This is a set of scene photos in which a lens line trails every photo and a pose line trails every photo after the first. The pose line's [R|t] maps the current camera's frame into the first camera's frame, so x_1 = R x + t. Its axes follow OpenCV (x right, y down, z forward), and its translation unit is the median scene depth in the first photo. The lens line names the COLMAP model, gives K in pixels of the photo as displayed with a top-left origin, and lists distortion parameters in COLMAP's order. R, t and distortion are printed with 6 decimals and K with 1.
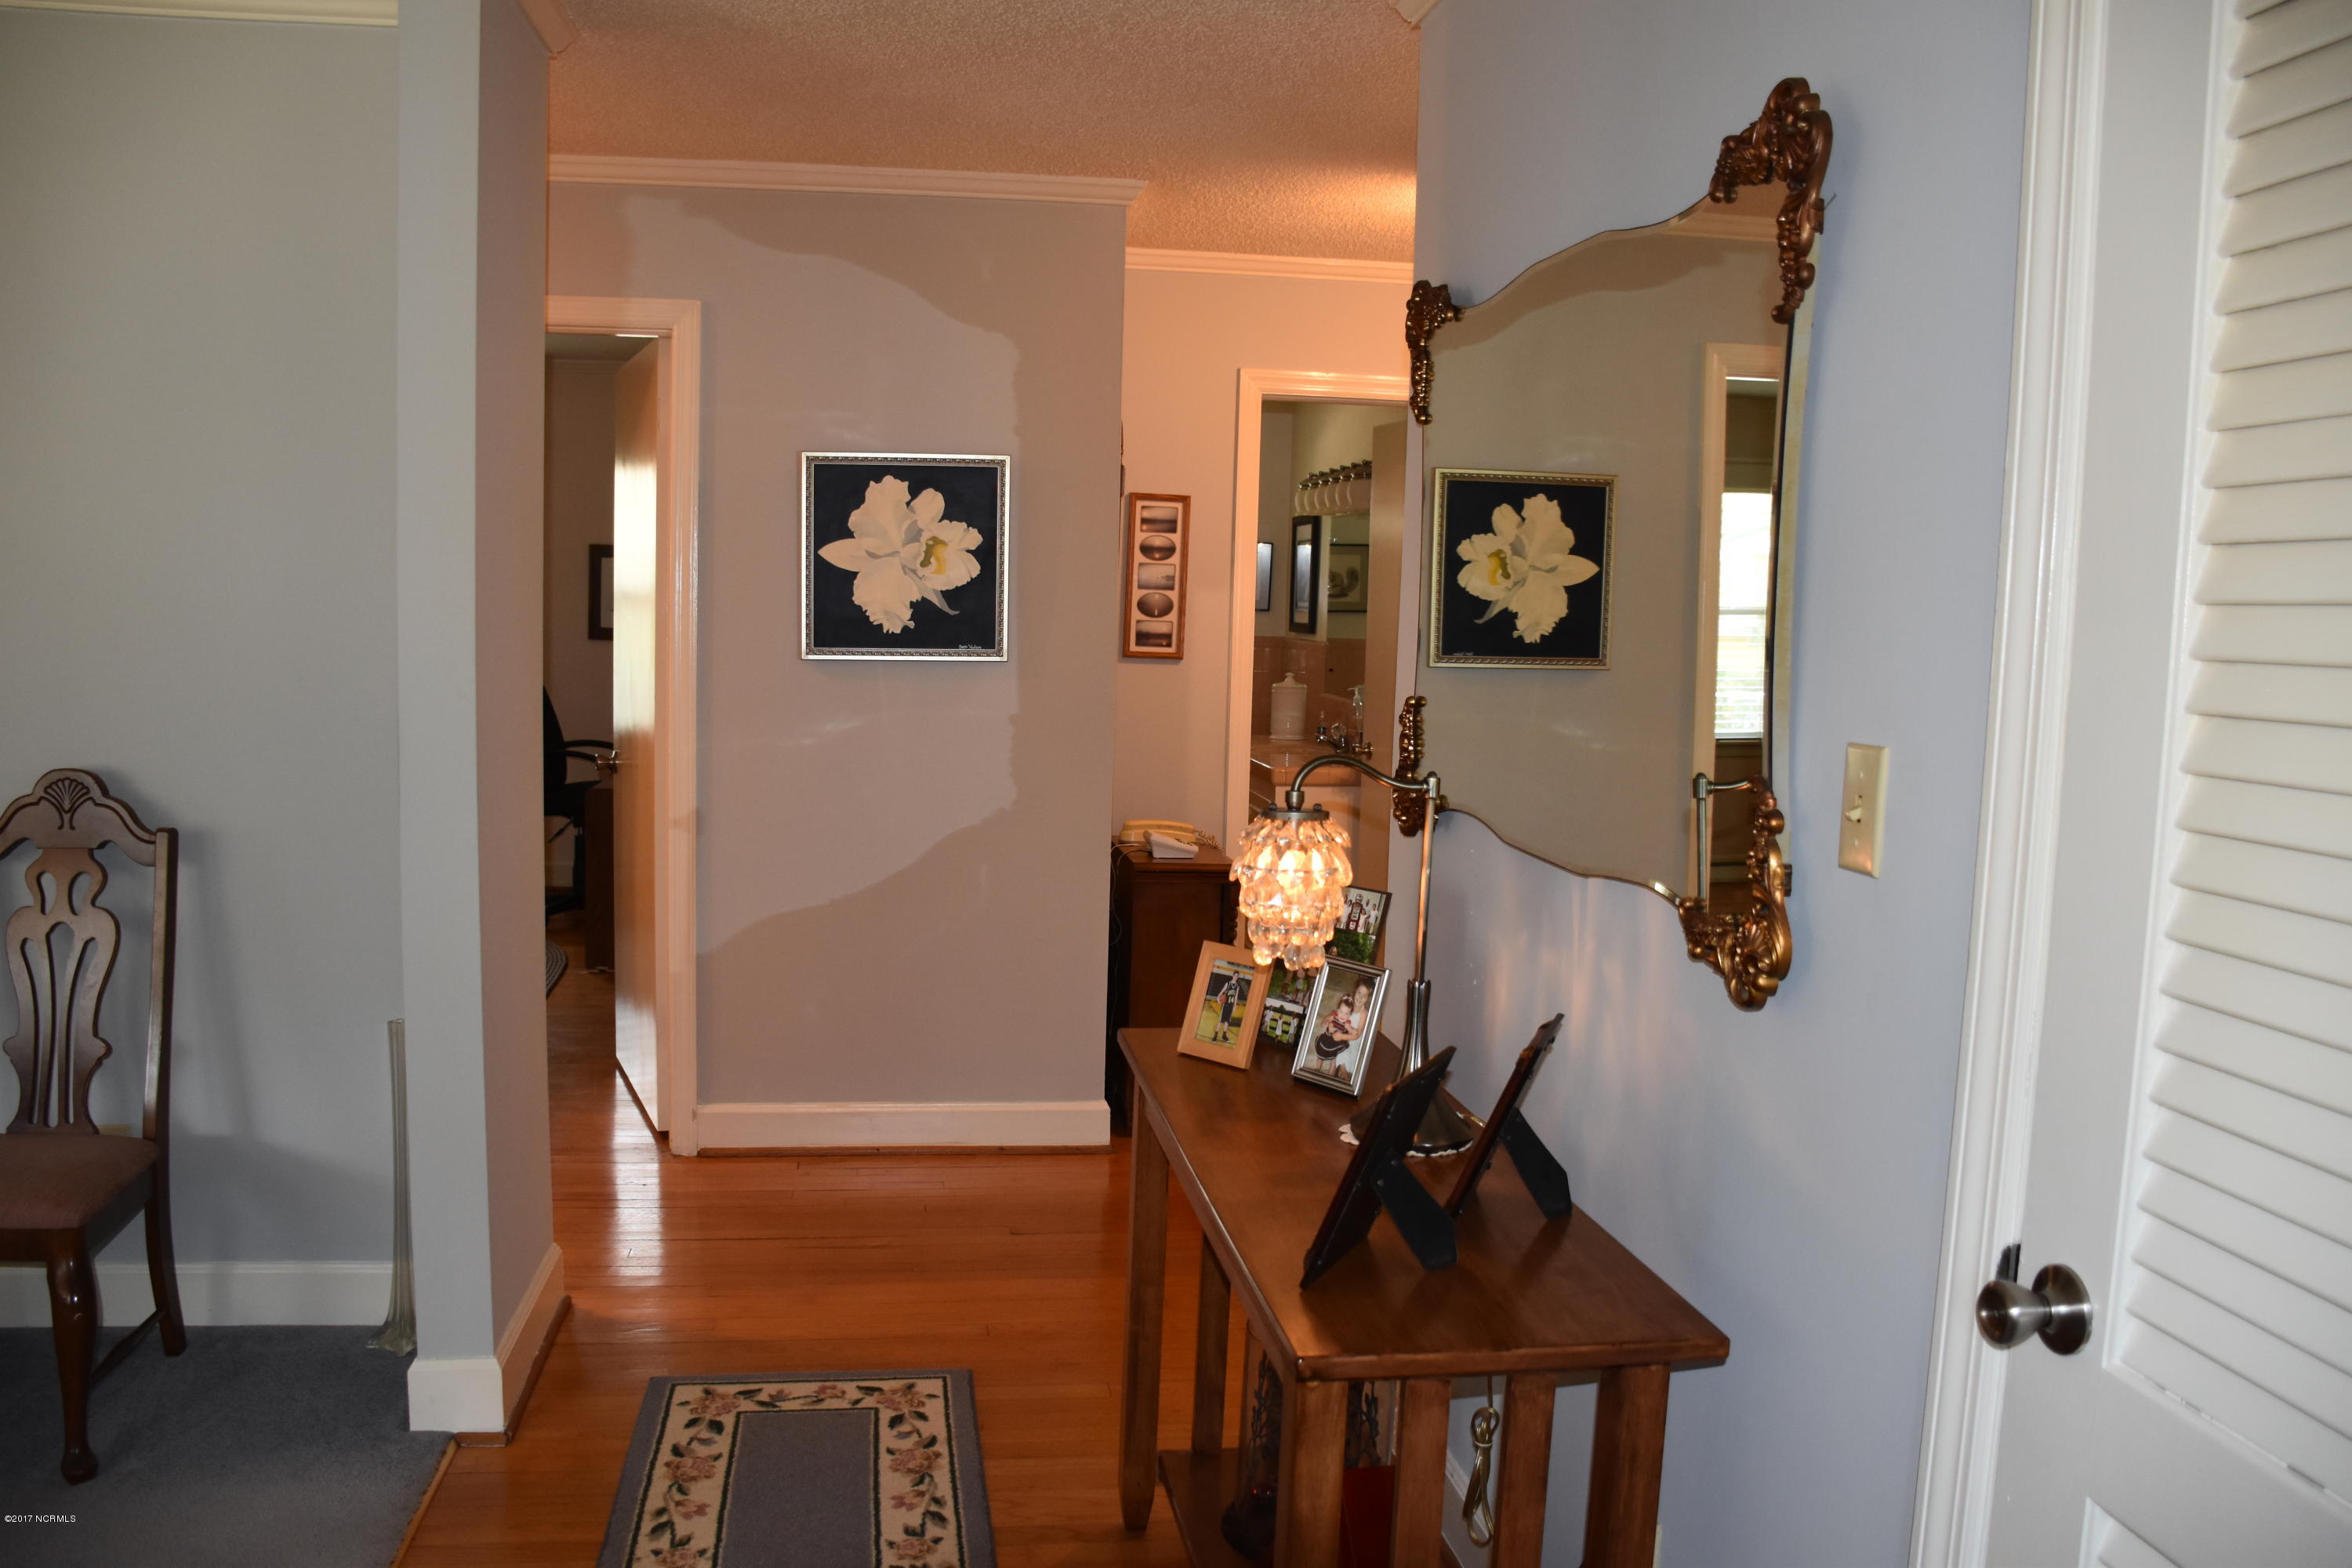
lens RADIAL K [[1830.4, 0, 1165.0], [0, 1830.4, 798.7], [0, 0, 1]] dist [-0.150309, 0.096107]
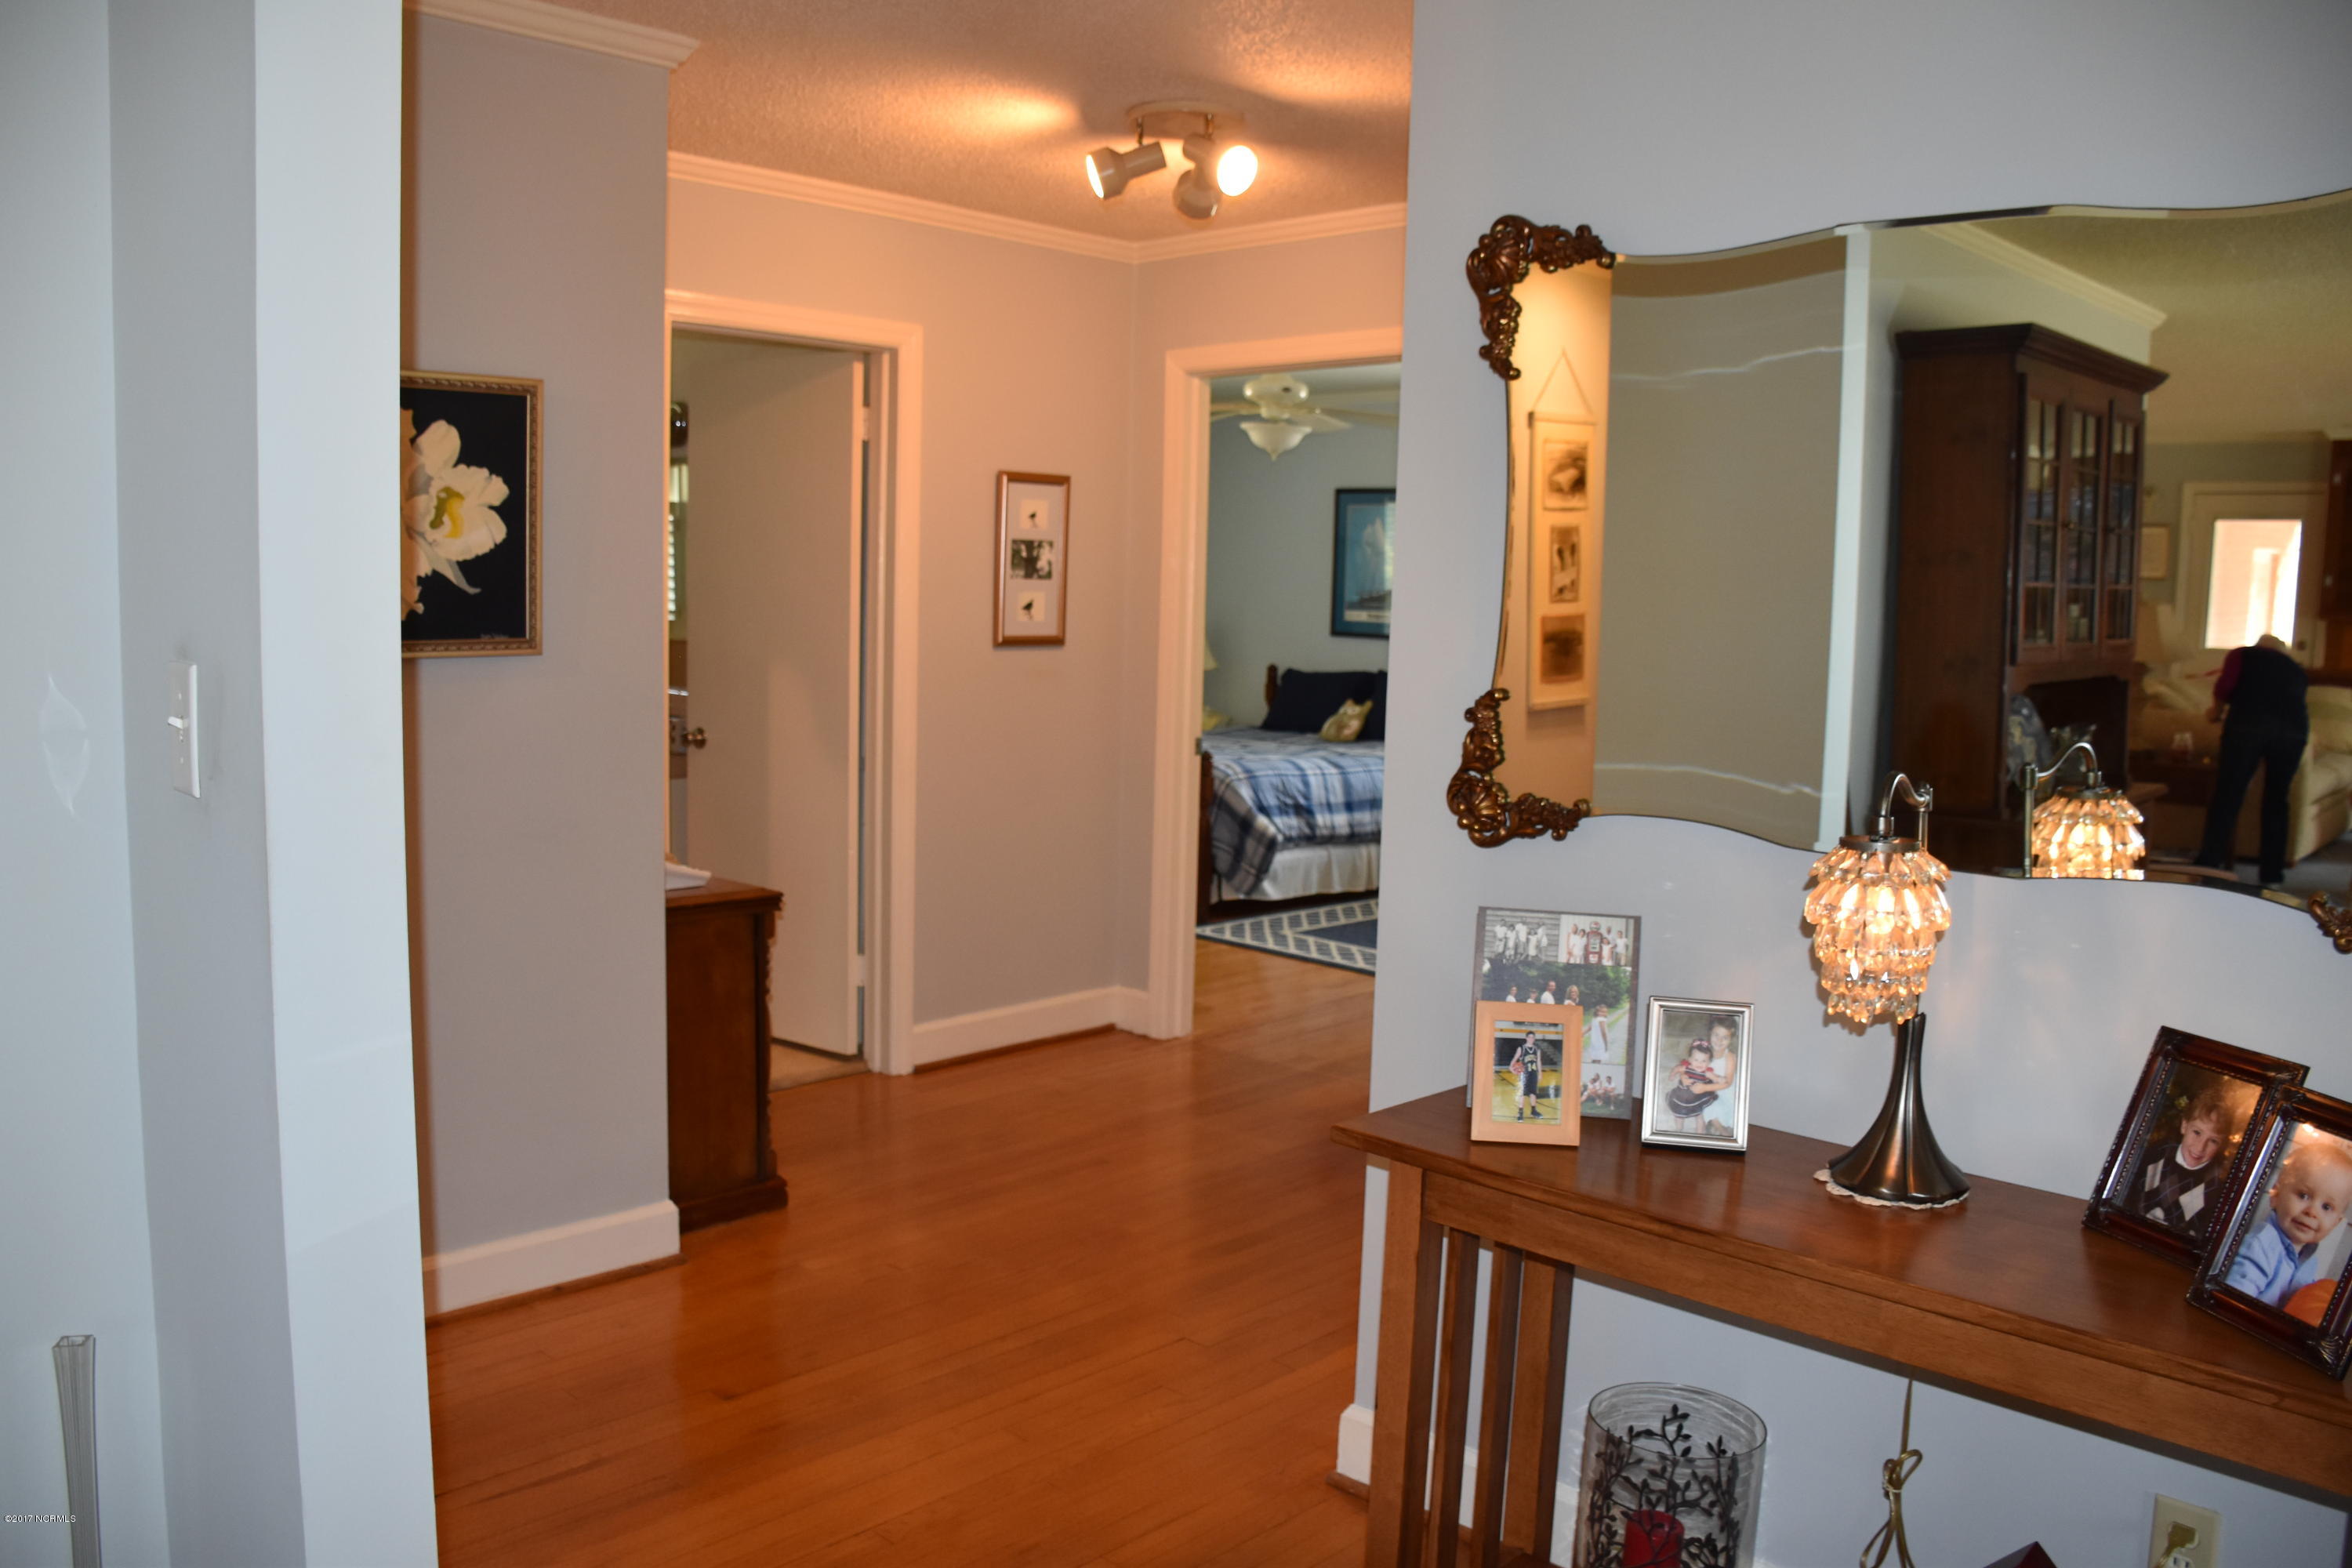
lens RADIAL K [[1830.4, 0, 1165.0], [0, 1830.4, 798.7], [0, 0, 1]] dist [-0.150309, 0.096107]
pose [[0.796768, -0.078026, 0.599227, -0.572429], [0.062084, 0.996951, 0.047262, -0.059947], [-0.601088, -0.000454, 0.799183, 0.433621]]
